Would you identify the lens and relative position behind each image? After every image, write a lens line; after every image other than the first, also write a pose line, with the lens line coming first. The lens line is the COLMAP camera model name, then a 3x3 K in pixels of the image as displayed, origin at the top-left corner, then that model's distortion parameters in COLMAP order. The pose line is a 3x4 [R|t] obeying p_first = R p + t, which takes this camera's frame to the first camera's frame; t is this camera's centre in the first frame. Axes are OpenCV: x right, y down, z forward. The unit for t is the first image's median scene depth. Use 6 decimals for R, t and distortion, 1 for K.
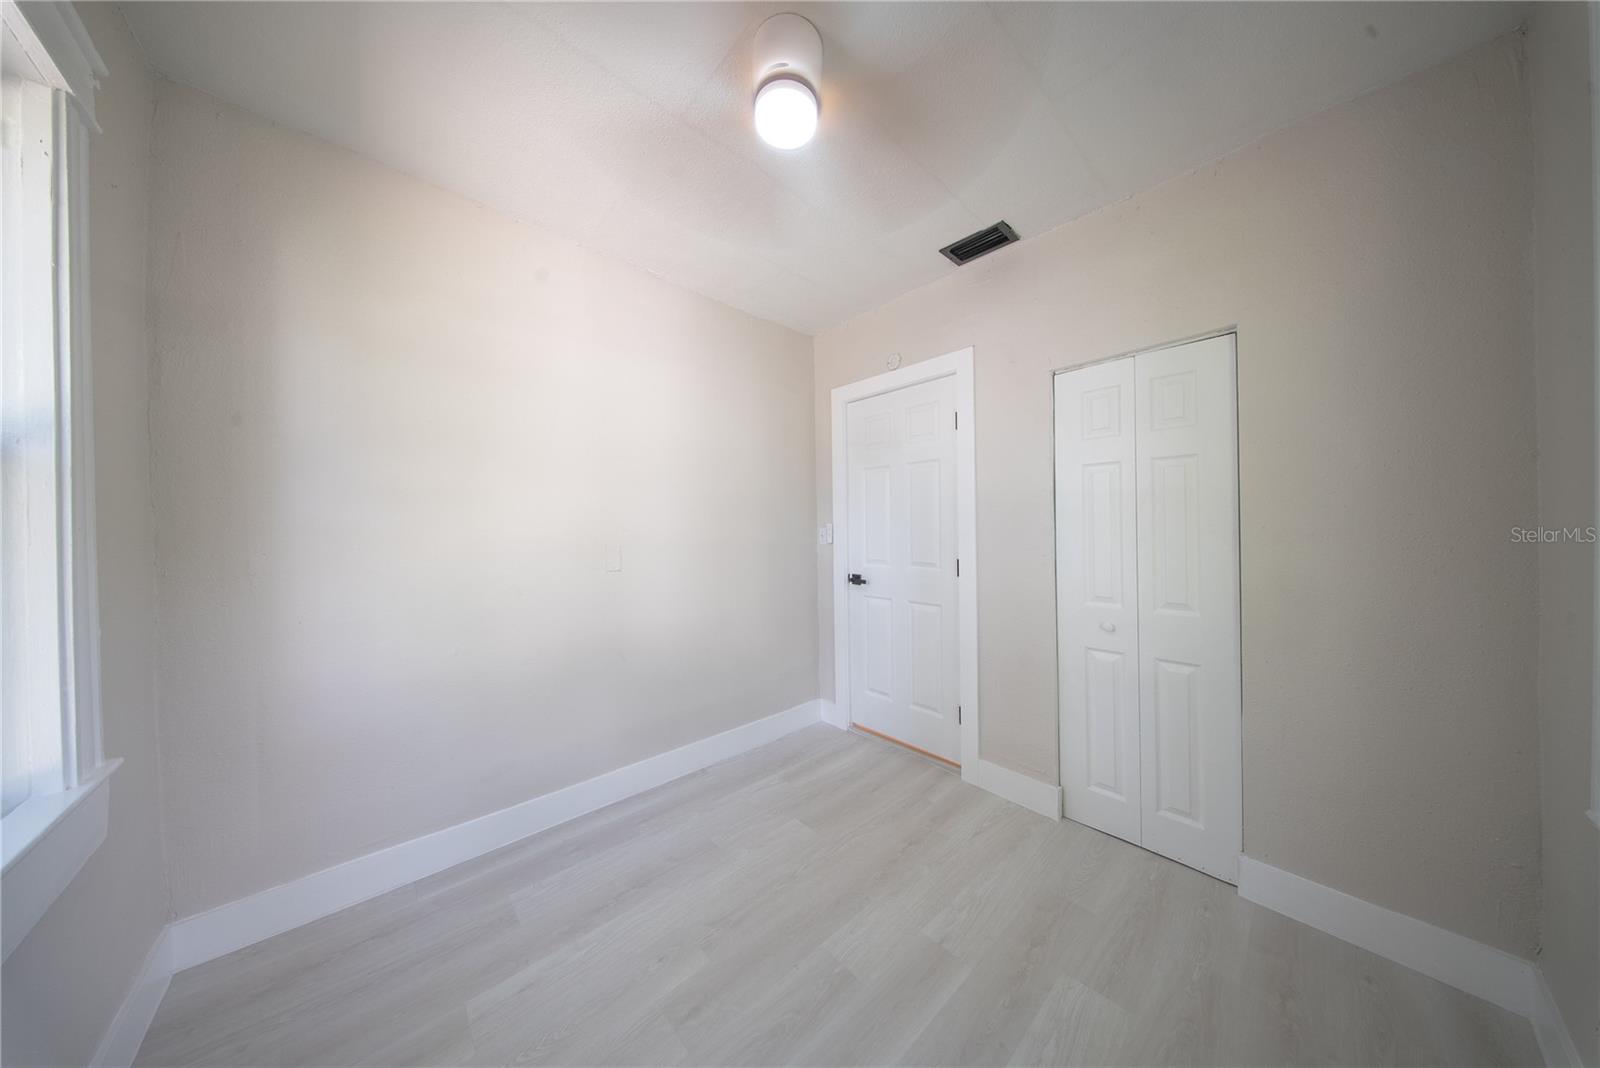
lens RADIAL K [[474.7, 0, 794.9], [0, 474.7, 525.7], [0, 0, 1]] dist [0.000162, -0.002010]
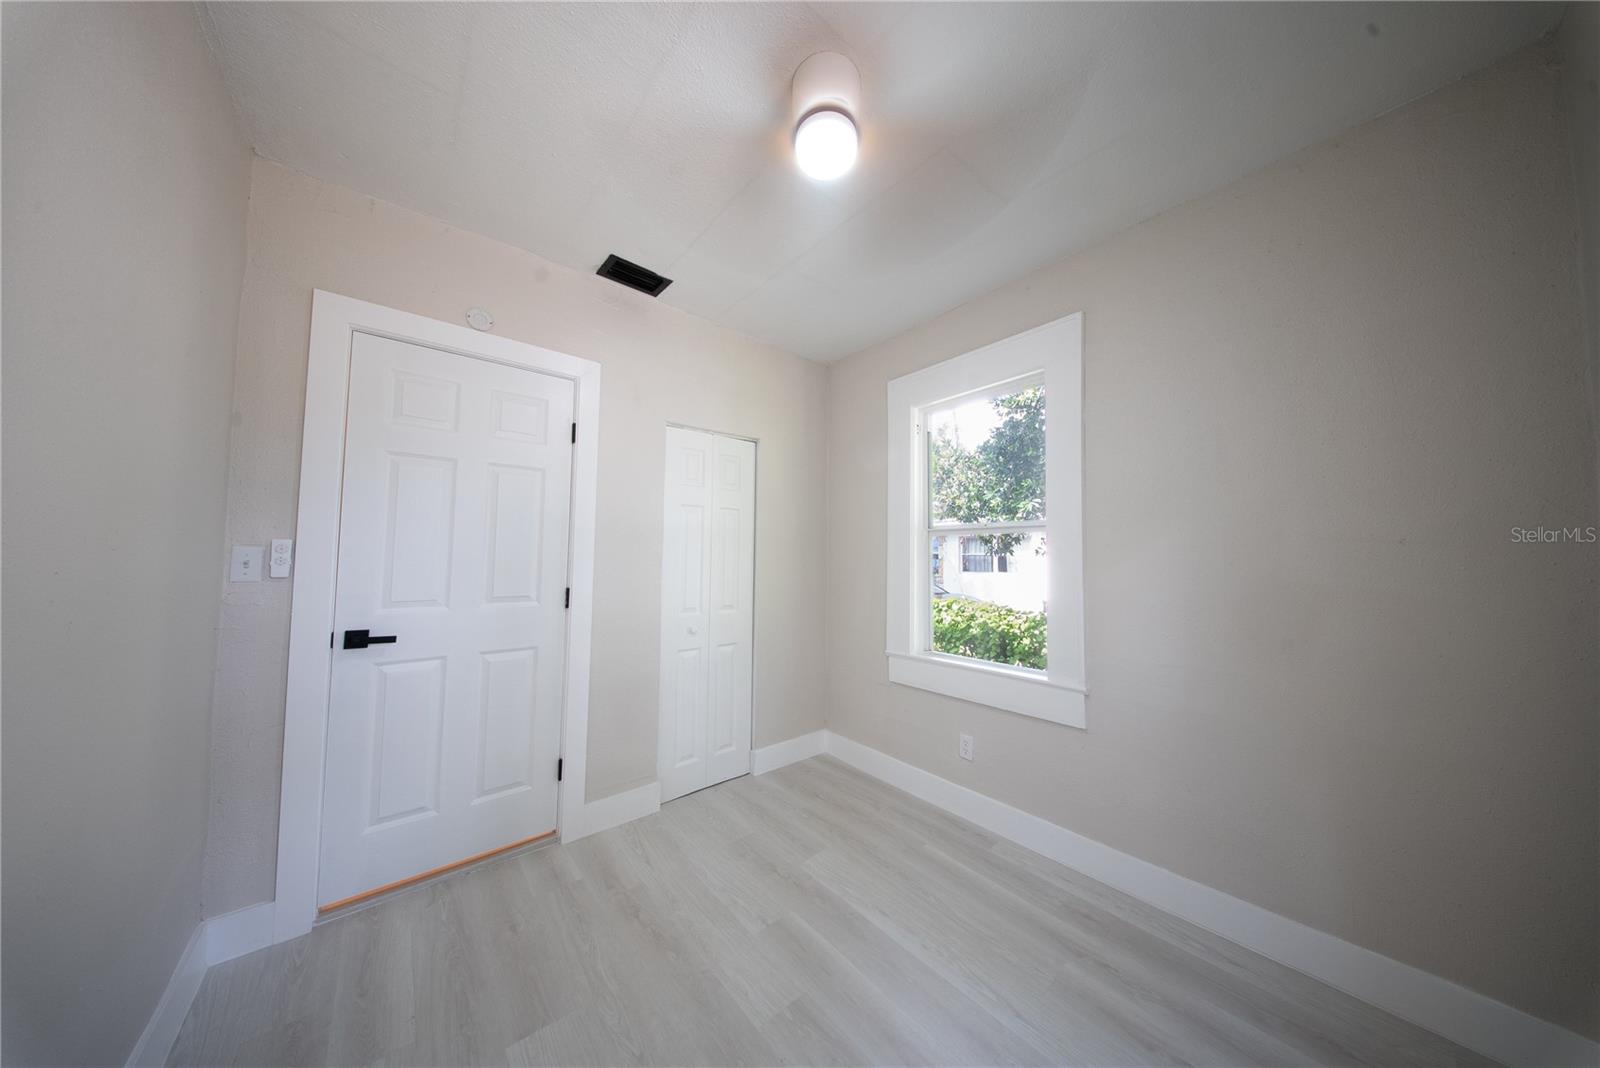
lens RADIAL K [[474.7, 0, 794.9], [0, 474.7, 525.7], [0, 0, 1]] dist [0.000162, -0.002010]
pose [[0.023212, 0.068258, 0.997398, -0.581634], [-0.020297, 0.997493, -0.067792, 0.006388], [-0.999525, -0.018670, 0.024539, 0.609046]]
